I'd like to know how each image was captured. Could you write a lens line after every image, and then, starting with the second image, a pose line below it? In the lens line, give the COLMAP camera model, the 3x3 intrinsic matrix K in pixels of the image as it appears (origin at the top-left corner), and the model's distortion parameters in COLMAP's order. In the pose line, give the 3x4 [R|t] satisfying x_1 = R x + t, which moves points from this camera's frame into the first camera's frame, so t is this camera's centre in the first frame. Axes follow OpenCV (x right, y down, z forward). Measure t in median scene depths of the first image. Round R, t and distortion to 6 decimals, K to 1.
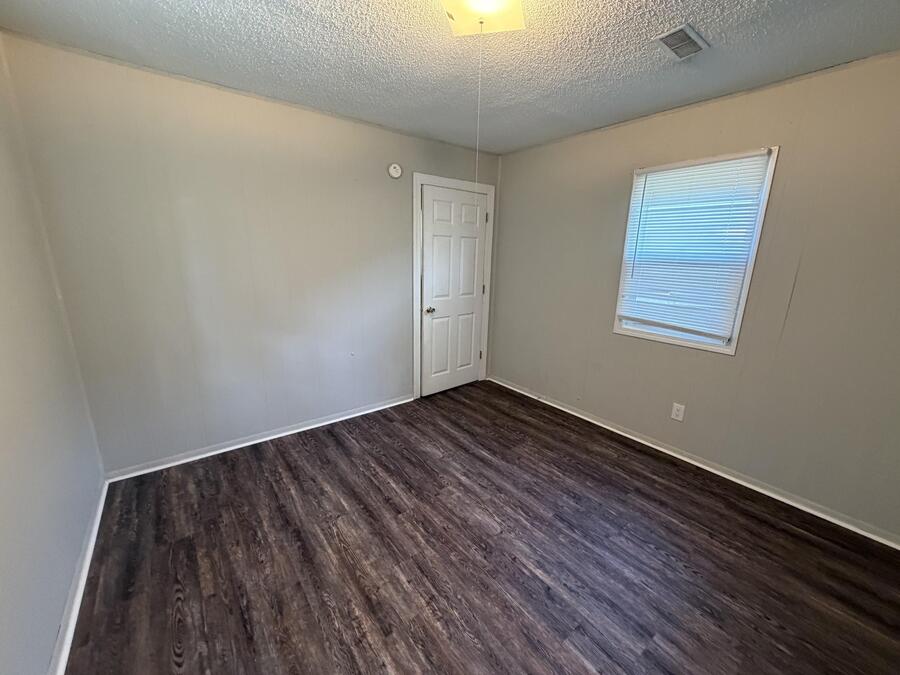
lens RADIAL K [[357.7, 0, 450.6], [0, 357.7, 339.4], [0, 0, 1]] dist [-0.001347, 0.000015]
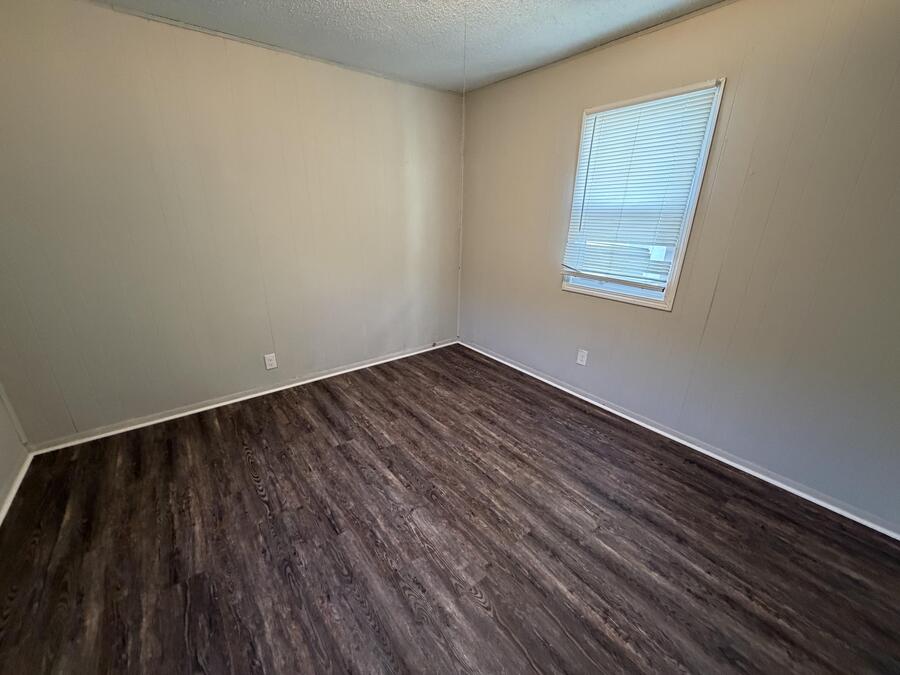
lens RADIAL K [[357.7, 0, 446.3], [0, 357.7, 341.2], [0, 0, 1]] dist [-0.001347, 0.000015]
pose [[-0.999405, -0.034294, -0.003671, 0.071991], [-0.030533, 0.830201, 0.556628, -0.354257], [-0.016041, 0.556408, -0.830754, 1.540220]]
